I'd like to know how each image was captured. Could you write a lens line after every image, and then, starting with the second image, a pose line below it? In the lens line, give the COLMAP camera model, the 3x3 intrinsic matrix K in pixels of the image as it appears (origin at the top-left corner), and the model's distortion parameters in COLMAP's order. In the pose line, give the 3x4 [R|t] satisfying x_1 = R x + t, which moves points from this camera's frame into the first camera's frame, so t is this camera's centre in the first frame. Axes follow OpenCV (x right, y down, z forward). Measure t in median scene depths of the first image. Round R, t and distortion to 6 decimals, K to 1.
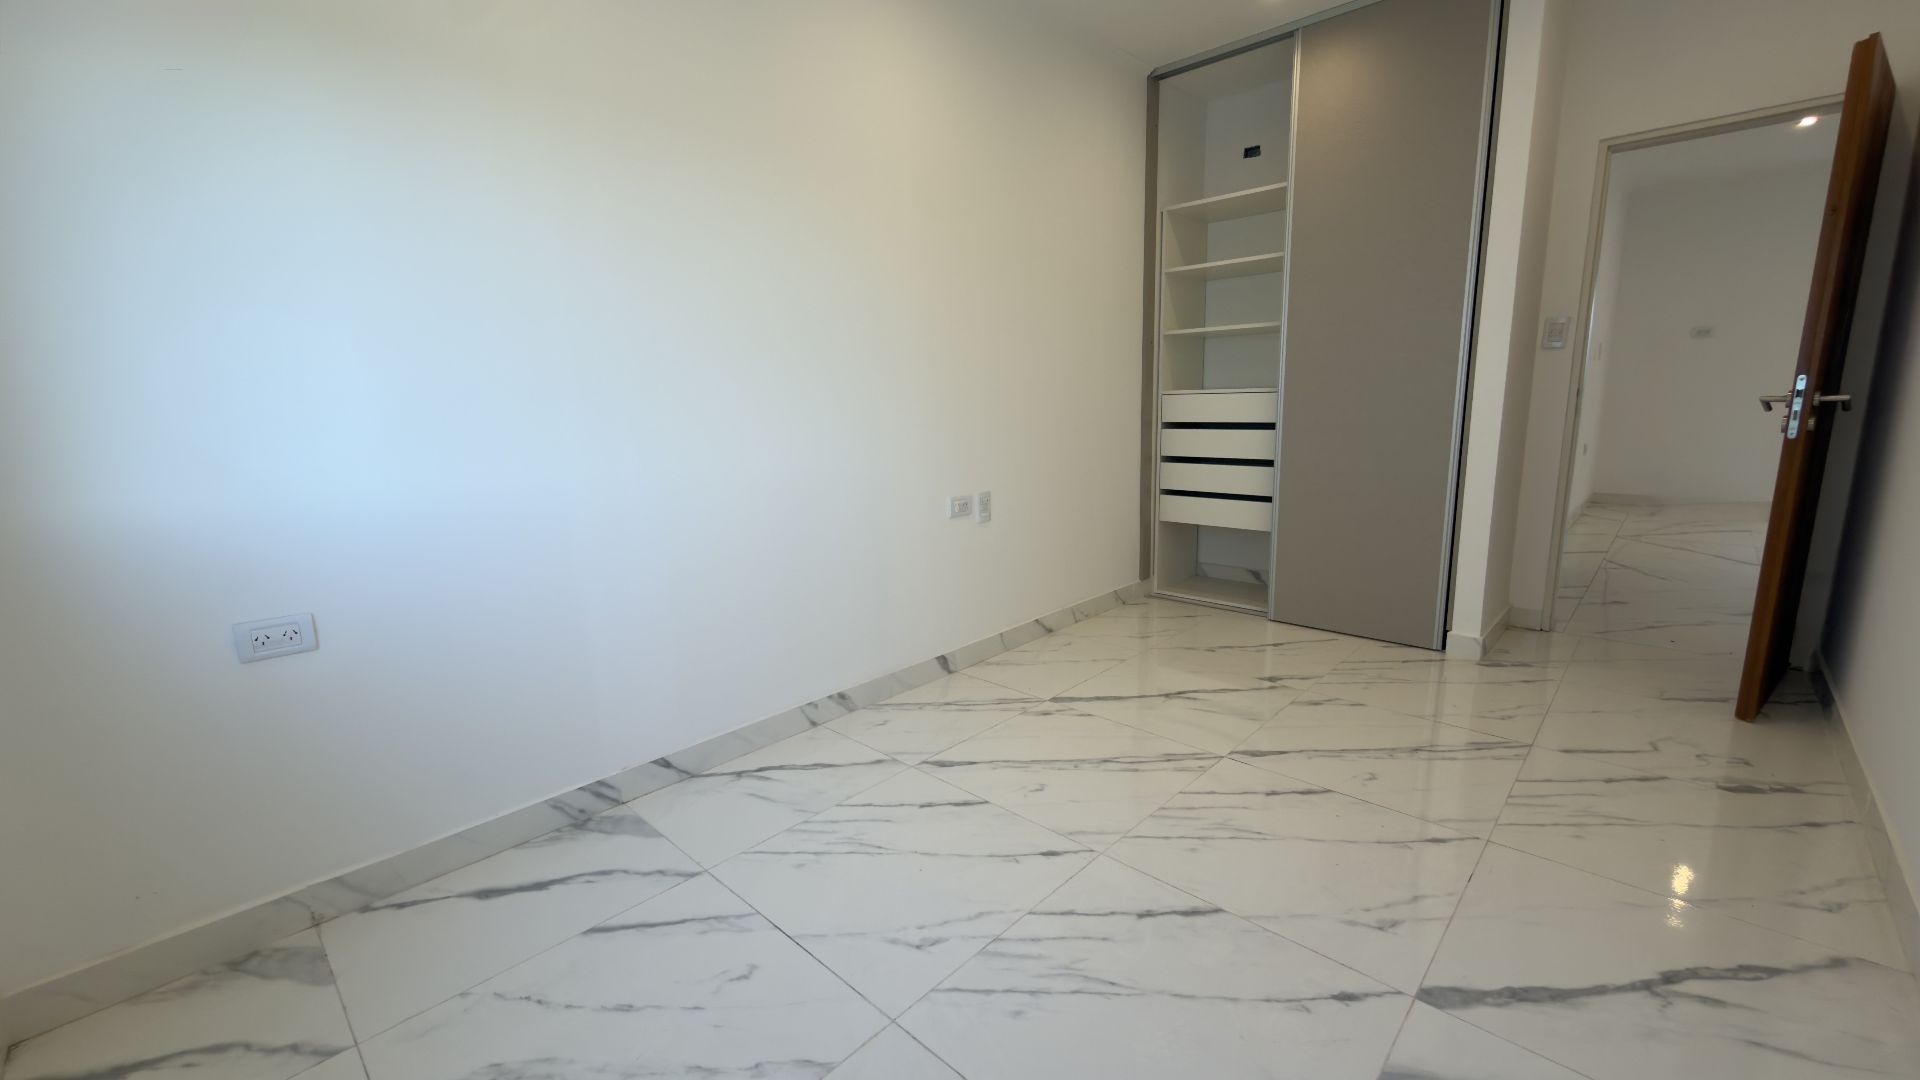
lens RADIAL K [[769.4, 0, 957.1], [0, 769.4, 535.6], [0, 0, 1]] dist [-0.000002, 0.000151]
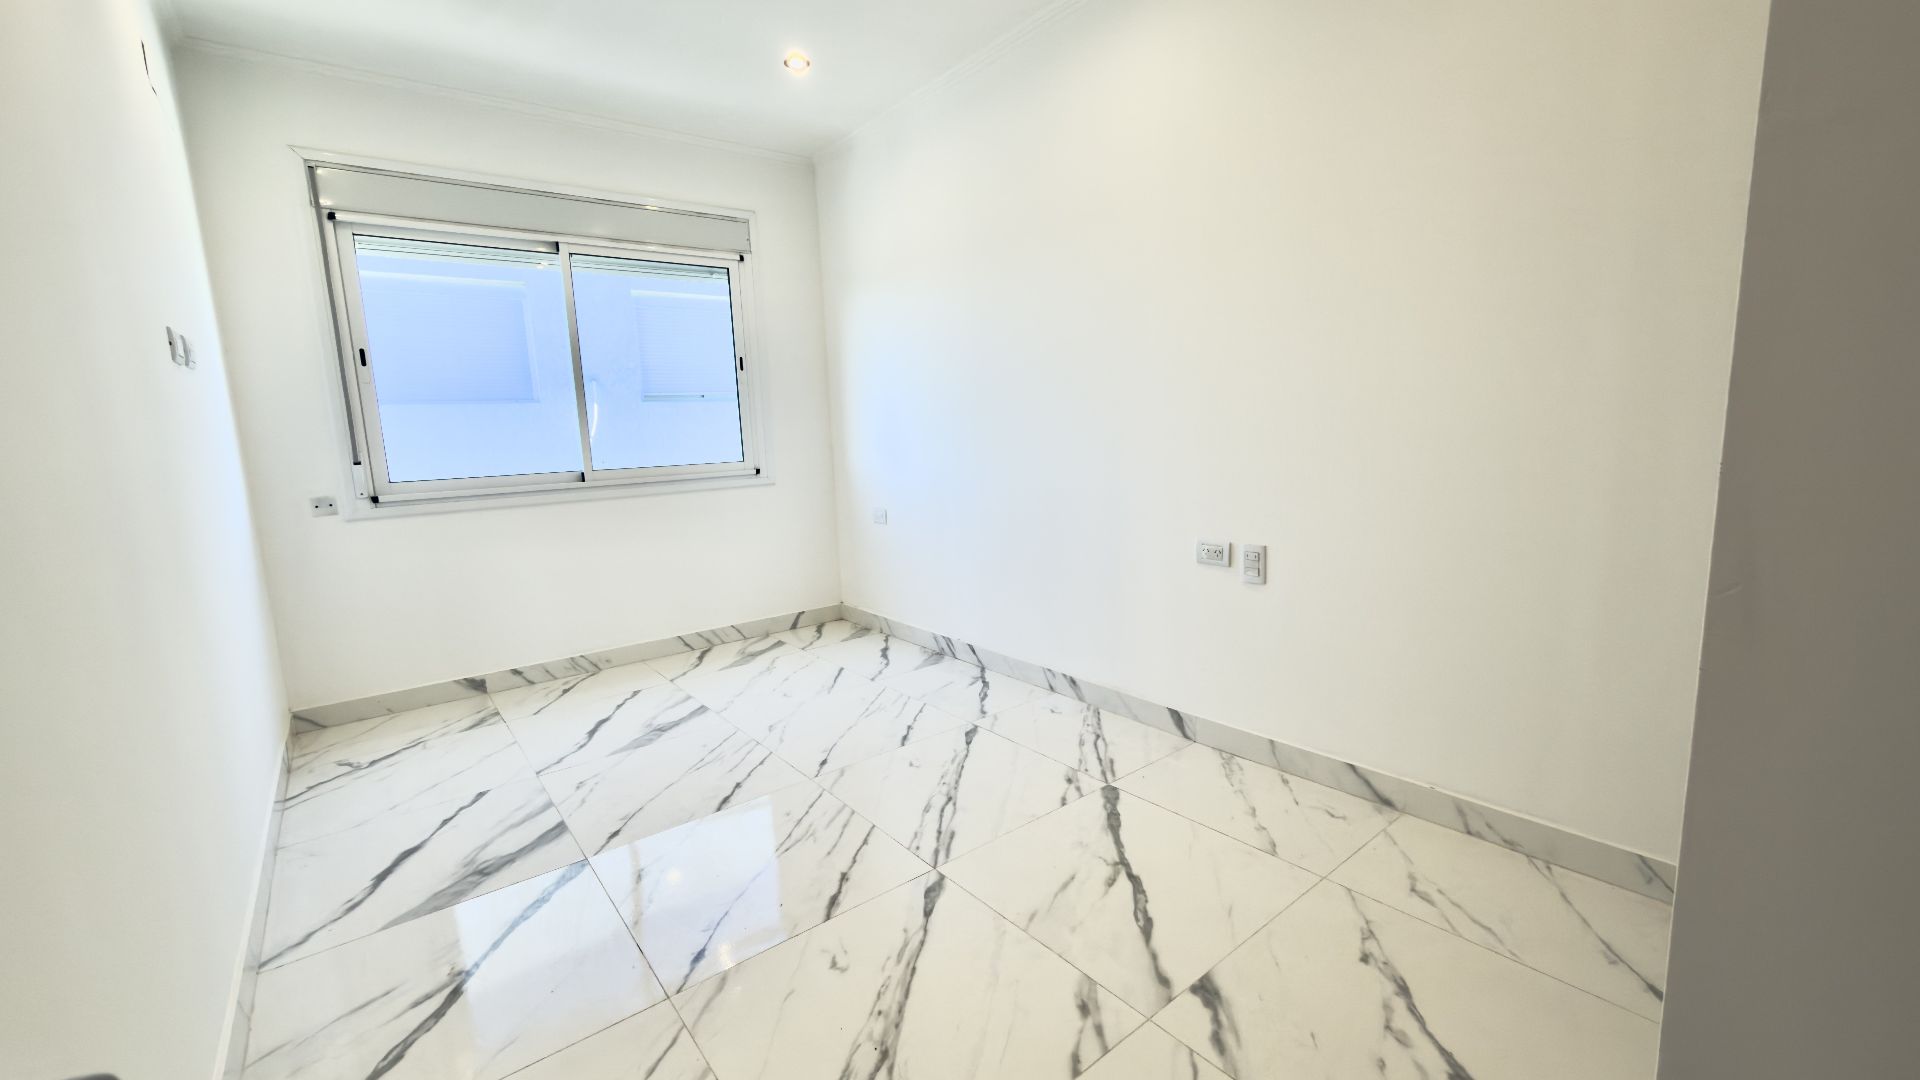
lens RADIAL K [[769.4, 0, 957.1], [0, 769.4, 535.6], [0, 0, 1]] dist [-0.000002, 0.000151]
pose [[-0.137043, 0.174612, -0.975054, 0.932451], [-0.138760, 0.971251, 0.193434, -0.195751], [0.980798, 0.161808, -0.108874, 0.896794]]
